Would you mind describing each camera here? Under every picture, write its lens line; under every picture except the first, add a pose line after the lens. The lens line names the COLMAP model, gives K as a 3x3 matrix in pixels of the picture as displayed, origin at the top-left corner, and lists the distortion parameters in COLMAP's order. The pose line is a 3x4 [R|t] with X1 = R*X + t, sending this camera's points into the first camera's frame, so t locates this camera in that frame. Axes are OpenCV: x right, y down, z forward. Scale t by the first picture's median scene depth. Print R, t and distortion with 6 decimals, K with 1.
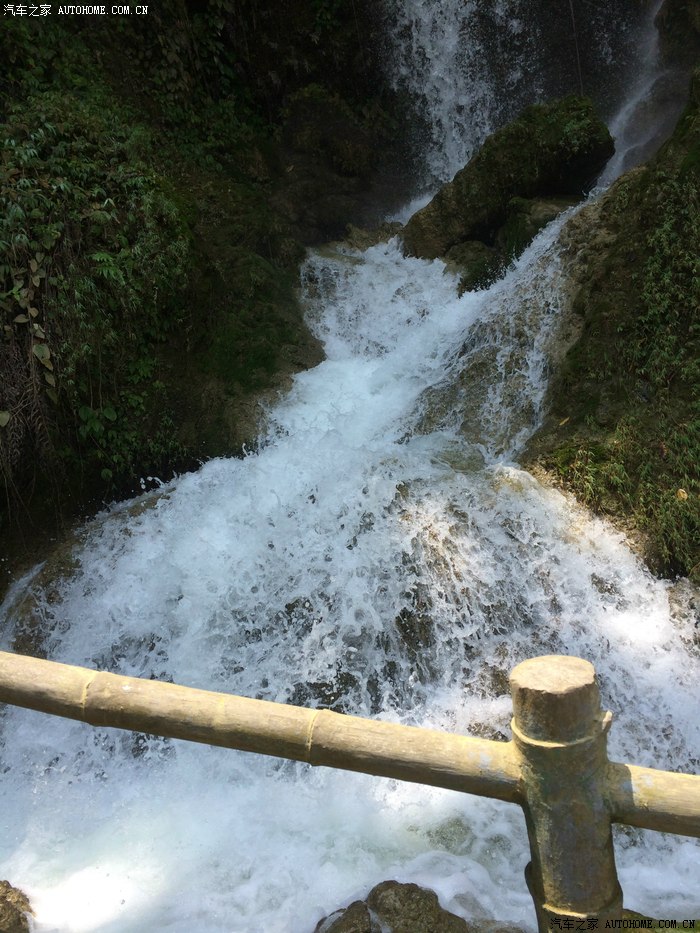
lens RADIAL K [[802.6, 0, 345.3], [0, 802.6, 467.9], [0, 0, 1]] dist [0.104109, -0.142216]
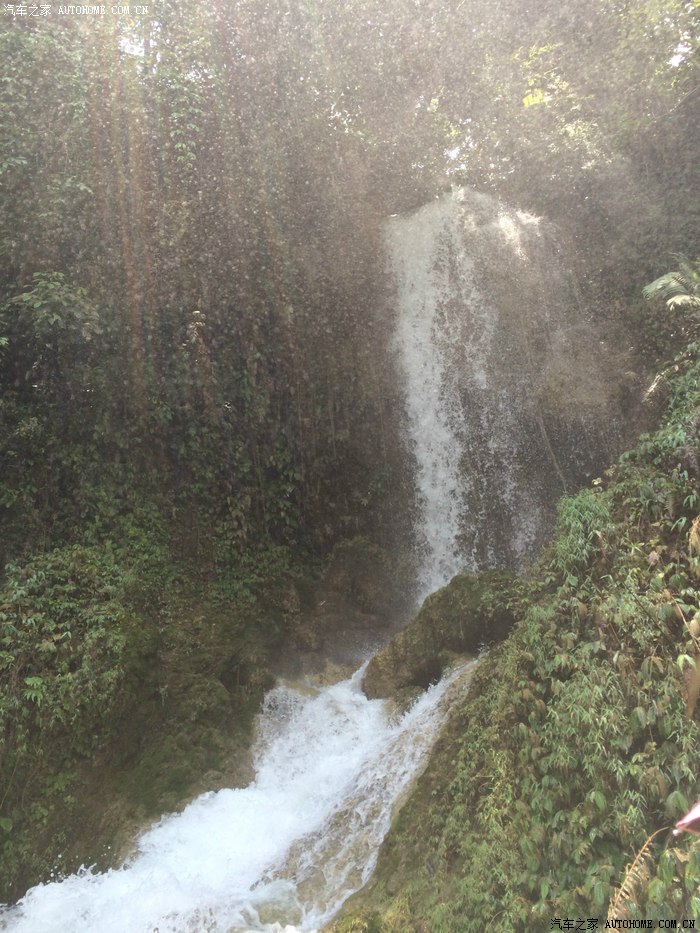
lens RADIAL K [[802.6, 0, 345.3], [0, 802.6, 467.9], [0, 0, 1]] dist [0.104109, -0.142216]
pose [[0.980421, 0.032888, -0.194148, 0.187070], [-0.121850, 0.875844, -0.466958, -0.014959], [0.154686, 0.481472, 0.862703, -0.056640]]
